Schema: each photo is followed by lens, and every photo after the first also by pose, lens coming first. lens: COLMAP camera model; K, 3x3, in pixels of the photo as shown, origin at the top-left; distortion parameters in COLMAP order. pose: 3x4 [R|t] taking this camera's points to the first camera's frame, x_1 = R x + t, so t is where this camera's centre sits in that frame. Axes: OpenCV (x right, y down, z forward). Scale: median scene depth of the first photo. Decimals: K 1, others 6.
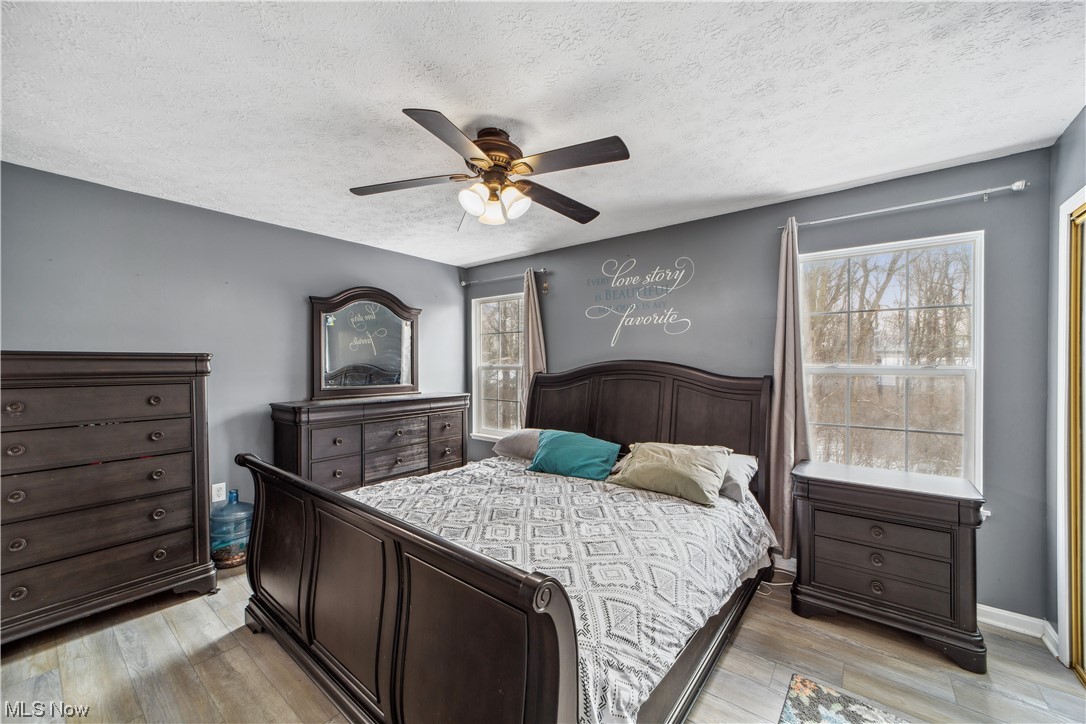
lens RADIAL K [[420.3, 0, 553.5], [0, 420.3, 366.4], [0, 0, 1]] dist [-0.015794, 0.006871]
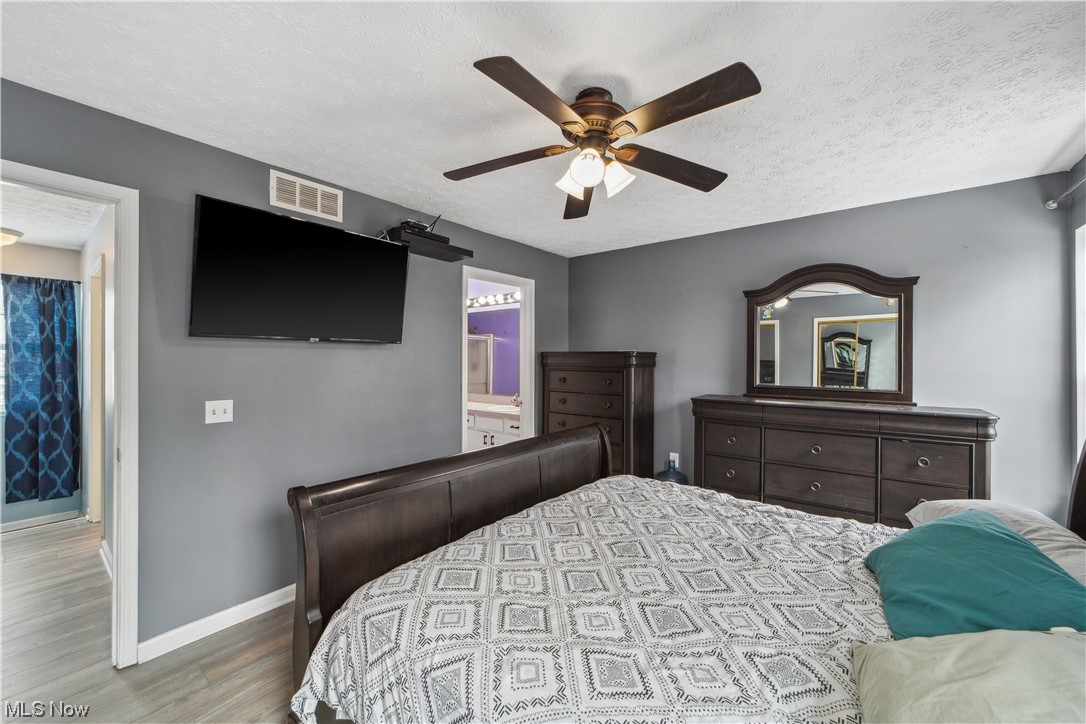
lens RADIAL K [[420.3, 0, 538.1], [0, 420.3, 357.4], [0, 0, 1]] dist [-0.015794, 0.006871]
pose [[-0.035868, 0.004672, -0.999346, 0.502128], [-0.006734, 0.999965, 0.004917, -0.013228], [0.999334, 0.006906, -0.035835, 0.628821]]
